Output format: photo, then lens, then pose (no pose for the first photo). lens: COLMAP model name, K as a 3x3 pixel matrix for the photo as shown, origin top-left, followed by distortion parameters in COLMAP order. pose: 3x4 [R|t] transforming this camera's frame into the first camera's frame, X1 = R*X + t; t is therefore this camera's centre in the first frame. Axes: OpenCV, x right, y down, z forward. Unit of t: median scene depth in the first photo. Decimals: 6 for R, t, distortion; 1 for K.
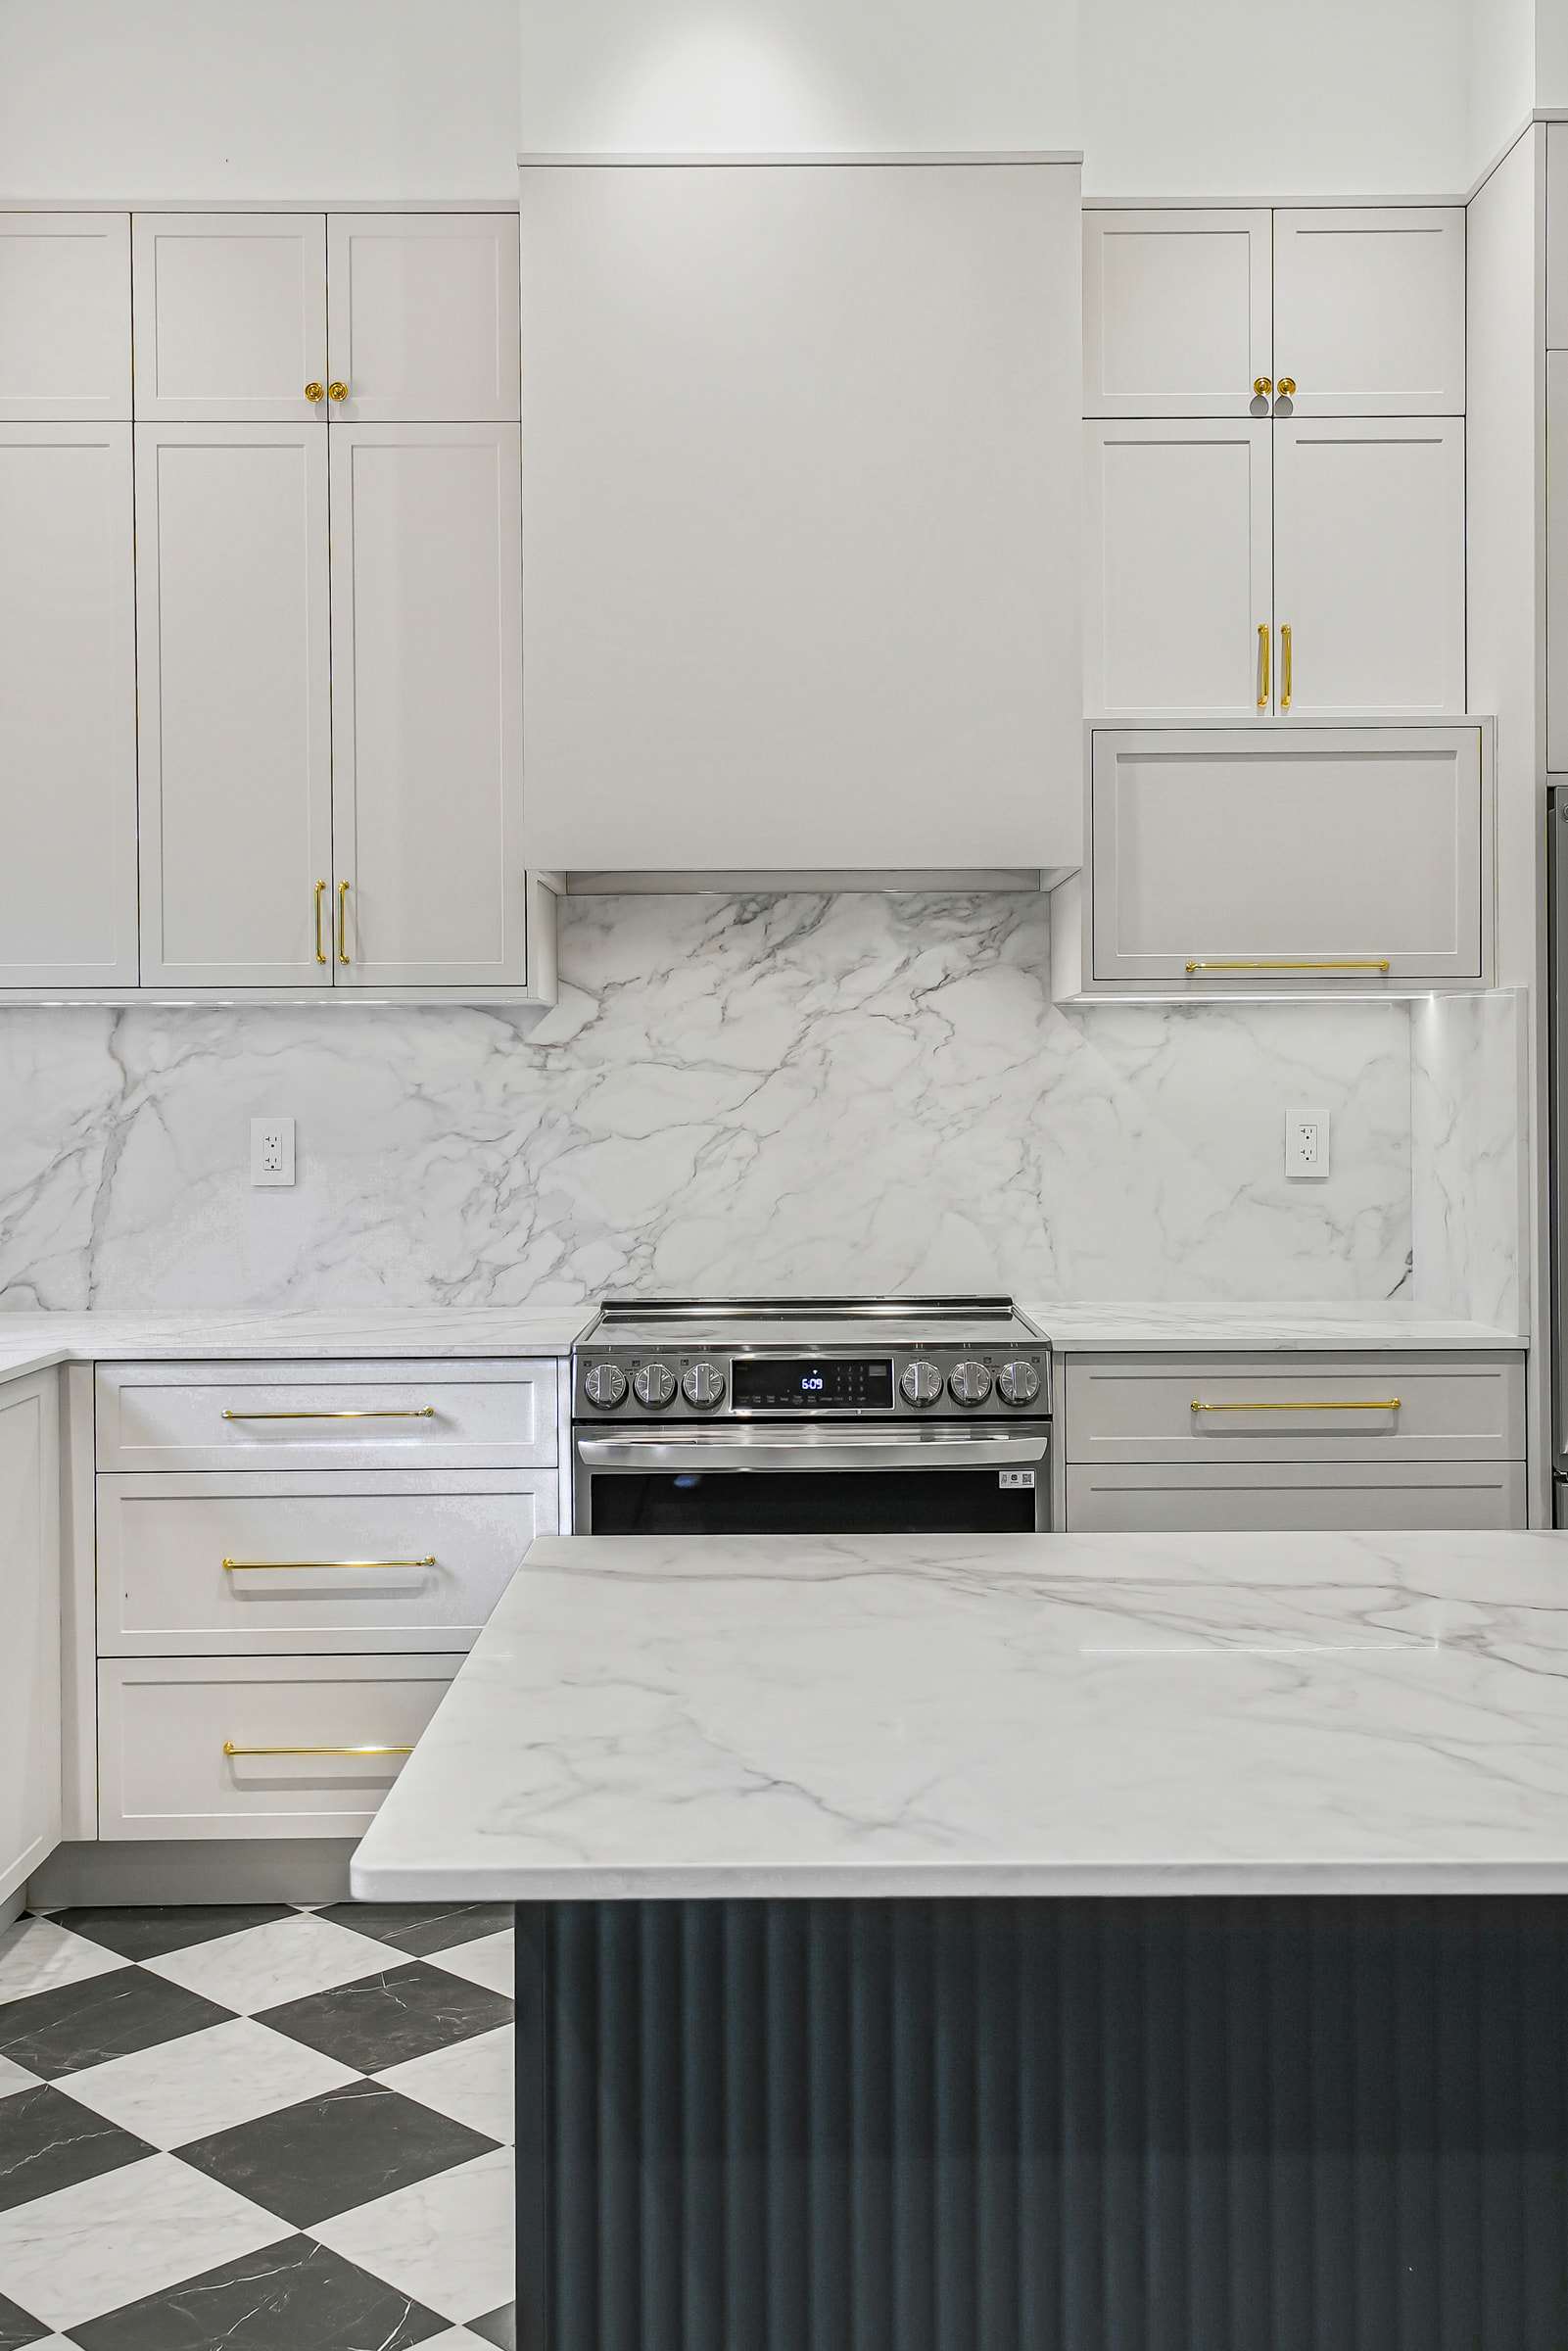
lens RADIAL K [[2473.2, 0, 780.9], [0, 2473.2, 1109.3], [0, 0, 1]] dist [0.074016, -0.000142]
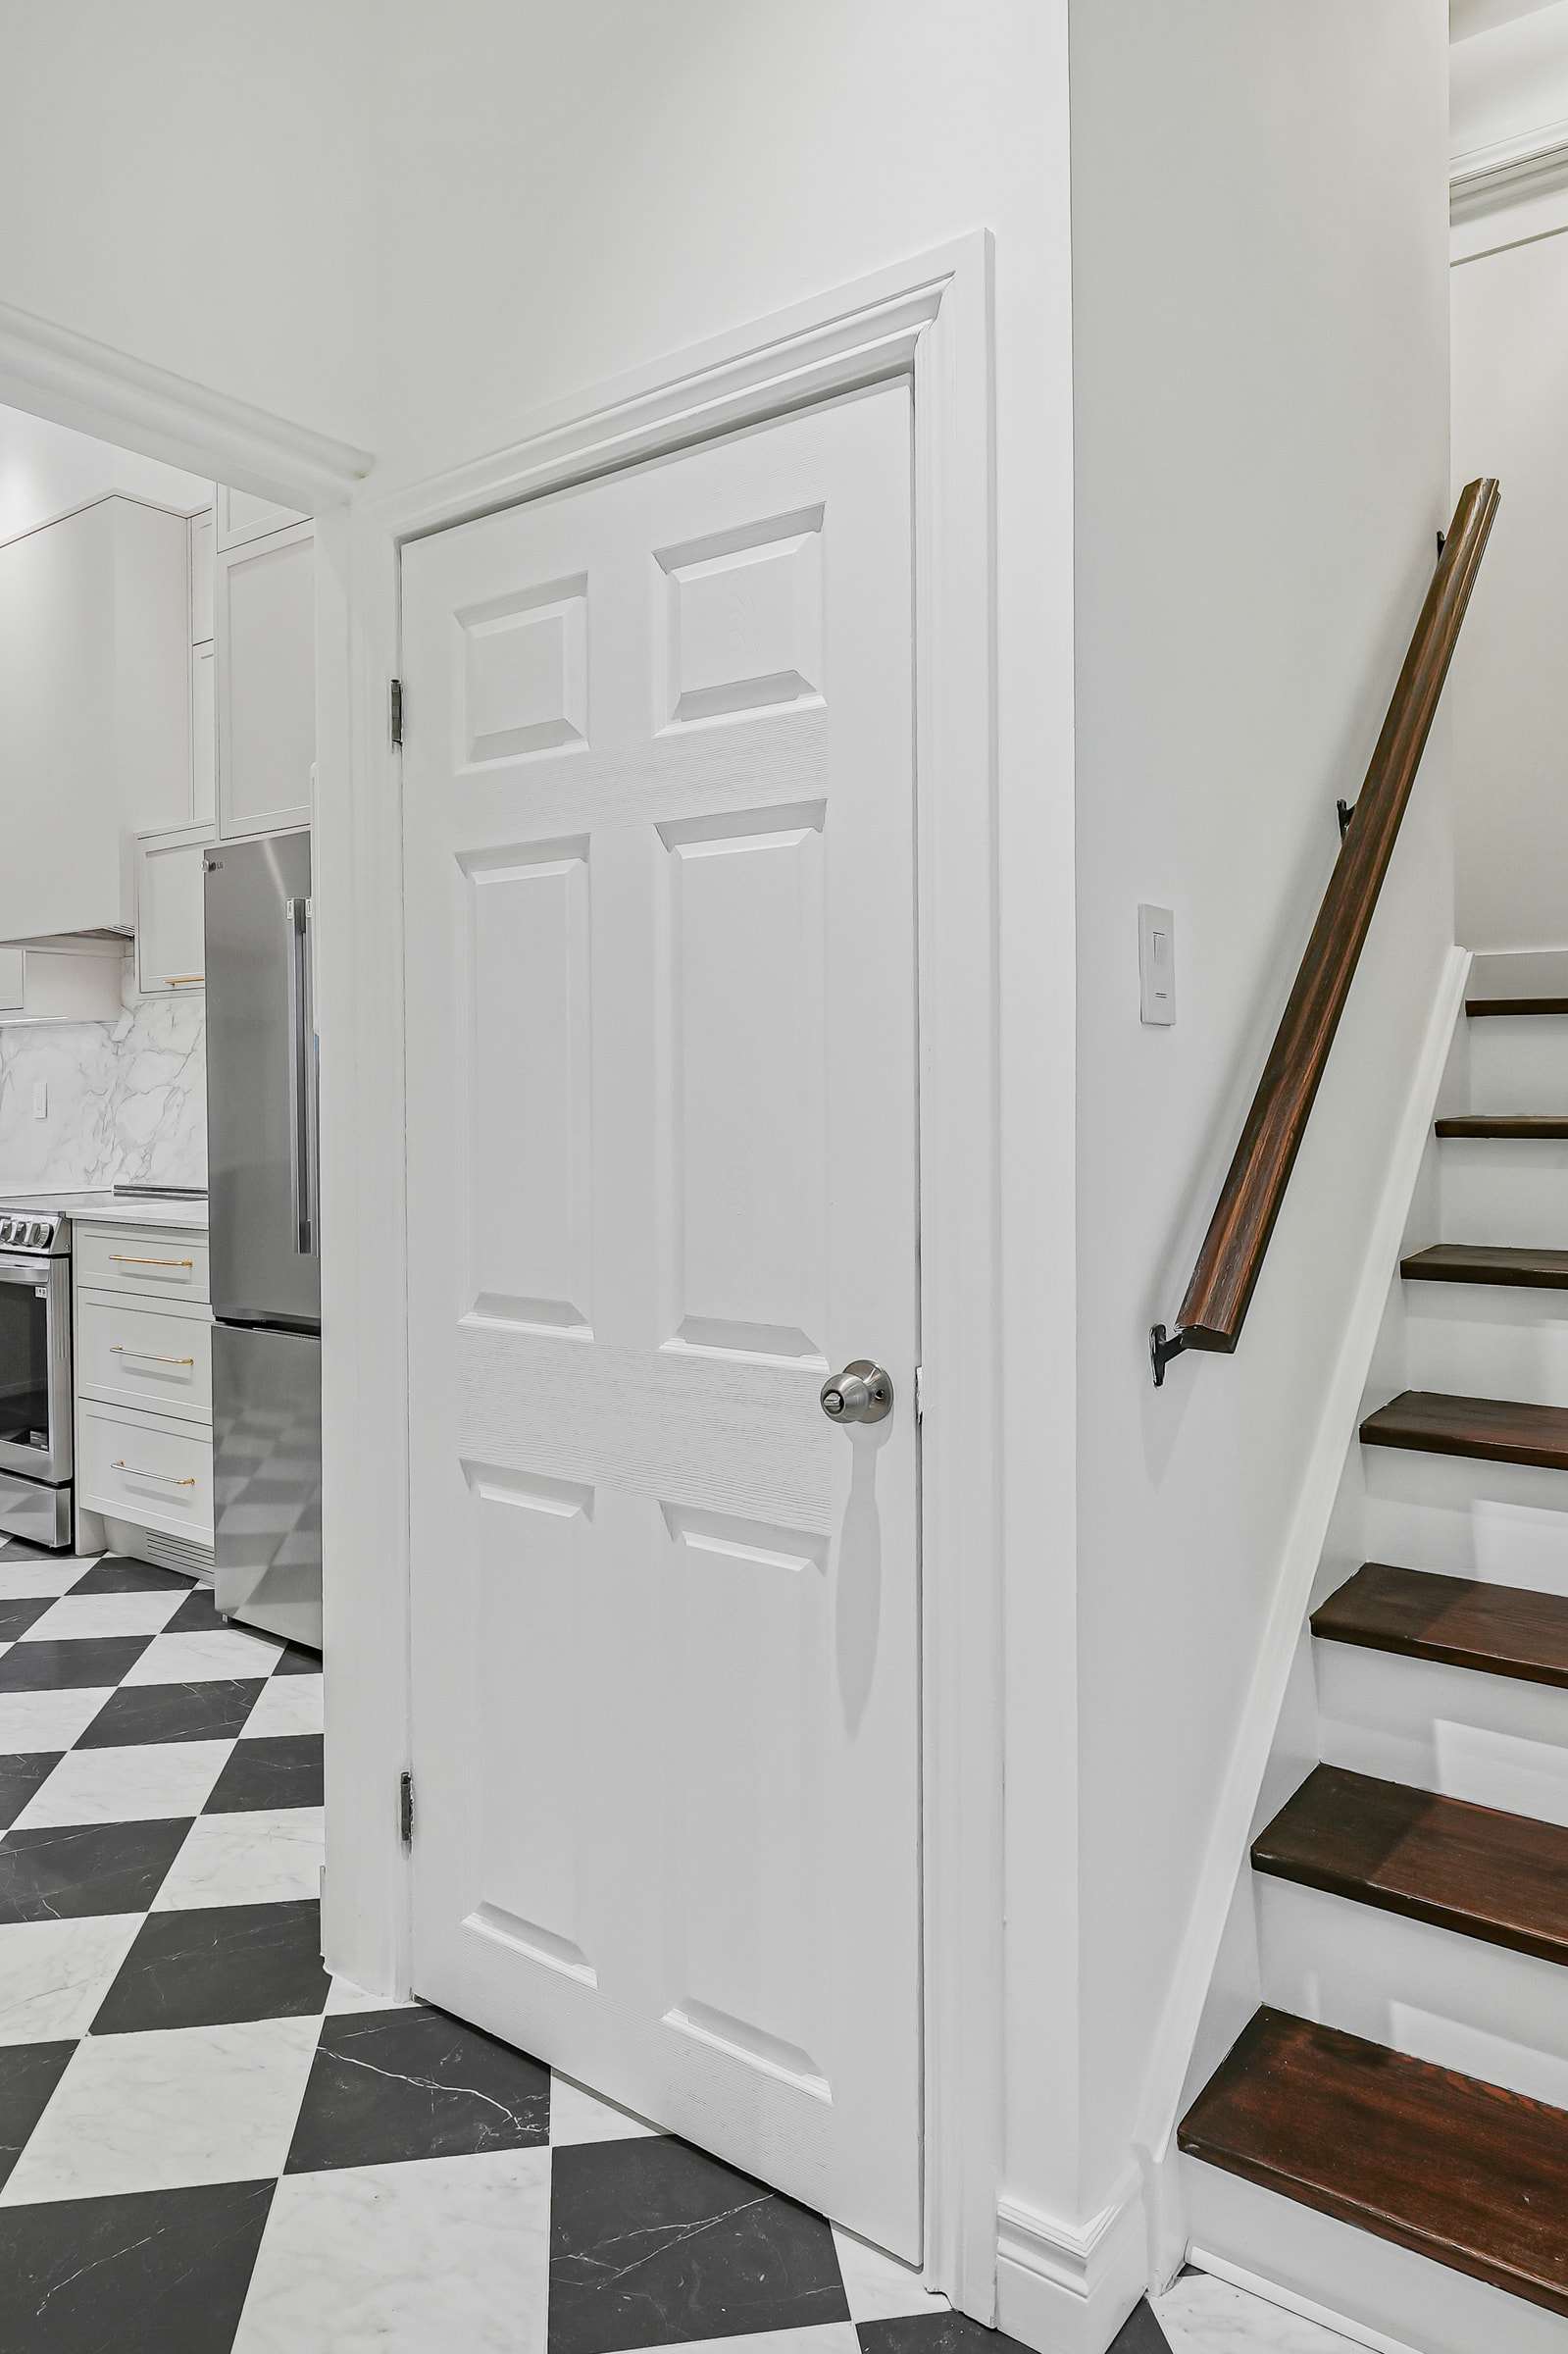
lens RADIAL K [[1451.4, 0, 787.0], [0, 1451.4, 1093.1], [0, 0, 1]] dist [0.000571, 0.000218]
pose [[0.822937, 0.001589, -0.568130, 0.904710], [-0.006679, 0.999954, -0.006878, 0.015477], [0.568093, 0.009455, 0.822910, 0.409001]]
